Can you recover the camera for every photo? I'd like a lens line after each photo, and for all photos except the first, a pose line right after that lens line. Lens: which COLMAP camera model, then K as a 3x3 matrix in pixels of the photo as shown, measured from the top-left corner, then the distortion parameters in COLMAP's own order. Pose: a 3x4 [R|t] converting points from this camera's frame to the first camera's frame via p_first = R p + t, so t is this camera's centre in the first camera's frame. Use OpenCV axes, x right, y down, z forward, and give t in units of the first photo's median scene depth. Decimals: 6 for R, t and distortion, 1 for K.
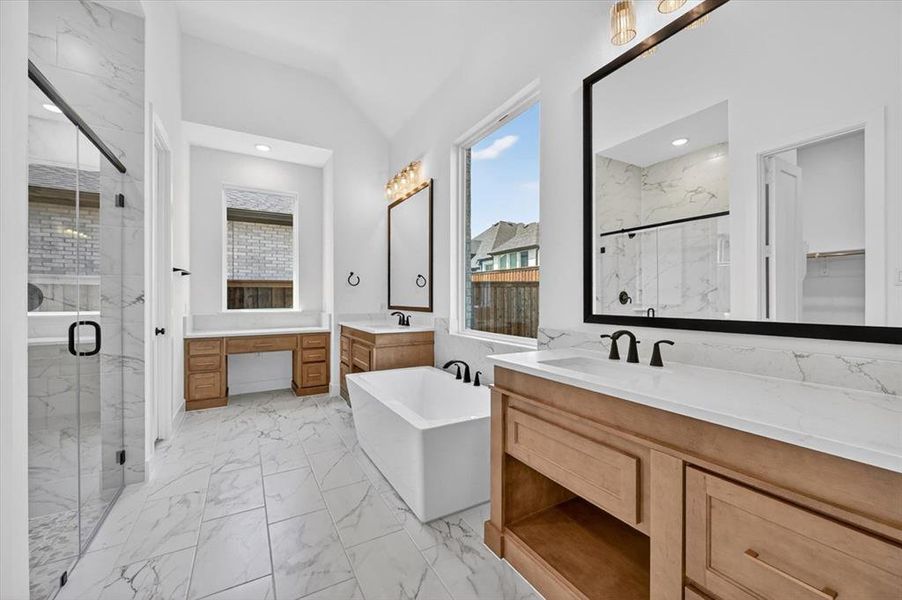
lens RADIAL K [[357.6, 0, 453.3], [0, 357.6, 297.6], [0, 0, 1]] dist [-0.001224, -0.000020]
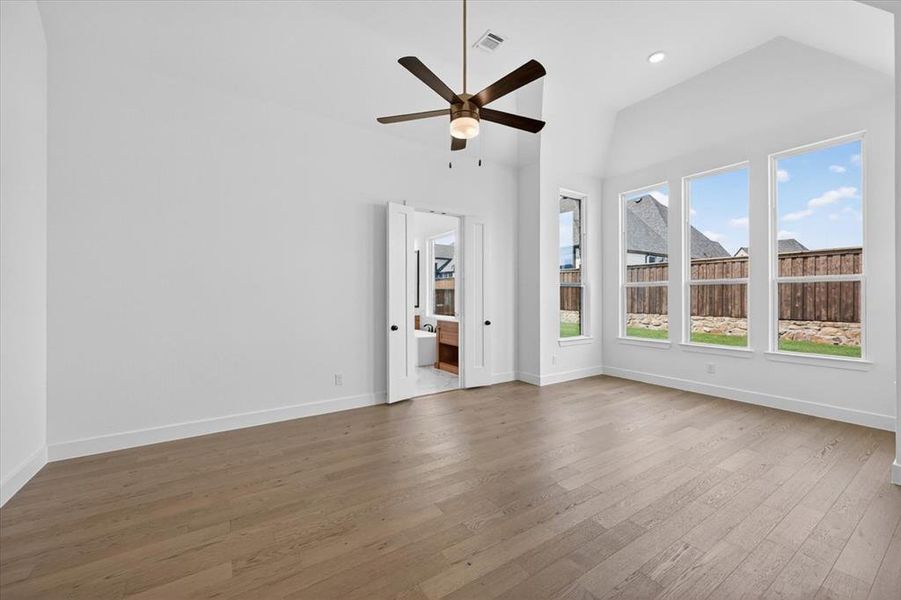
lens RADIAL K [[357.2, 0, 452.8], [0, 357.2, 297.6], [0, 0, 1]] dist [-0.001224, -0.000020]
pose [[0.998423, -0.001421, 0.056116, 0.045314], [0.001264, 0.999995, 0.002832, -0.041232], [-0.056120, -0.002757, 0.998420, -1.795951]]
